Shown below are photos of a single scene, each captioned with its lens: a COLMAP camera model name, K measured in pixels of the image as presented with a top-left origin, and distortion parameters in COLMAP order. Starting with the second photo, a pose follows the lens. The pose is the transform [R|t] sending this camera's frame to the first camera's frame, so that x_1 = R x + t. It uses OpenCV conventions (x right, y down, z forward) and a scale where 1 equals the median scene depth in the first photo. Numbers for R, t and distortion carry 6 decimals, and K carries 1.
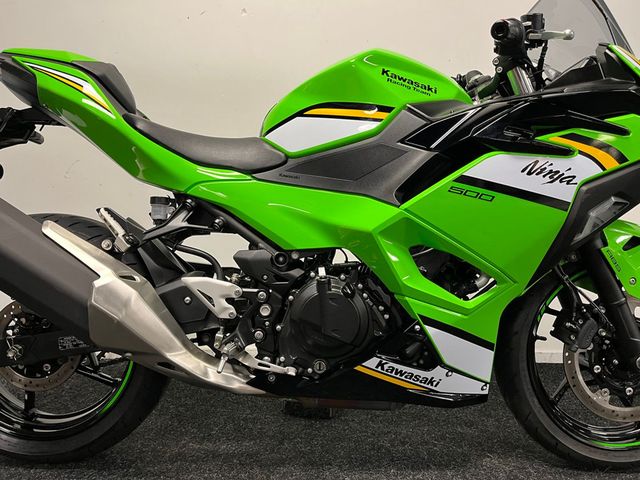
lens RADIAL K [[481.5, 0, 317.7], [0, 481.5, 233.0], [0, 0, 1]] dist [0.056603, -0.073171]
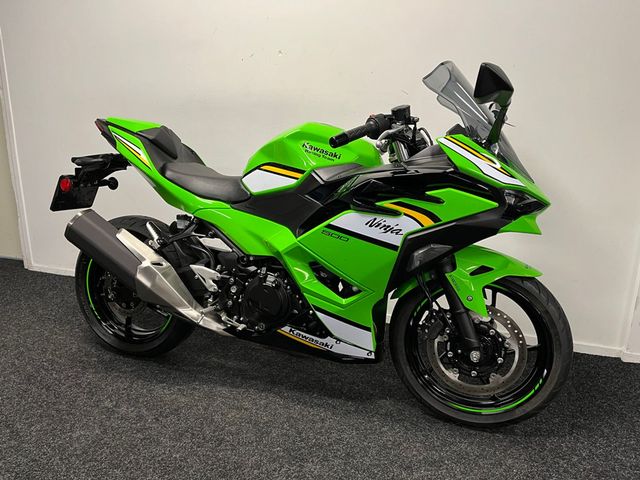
lens RADIAL K [[481.5, 0, 321.1], [0, 481.5, 237.6], [0, 0, 1]] dist [0.056603, -0.073171]
pose [[0.944072, 0.083128, -0.319089, 0.687410], [-0.035664, 0.987766, 0.151812, -0.275658], [0.327805, -0.131941, 0.935487, -0.426376]]
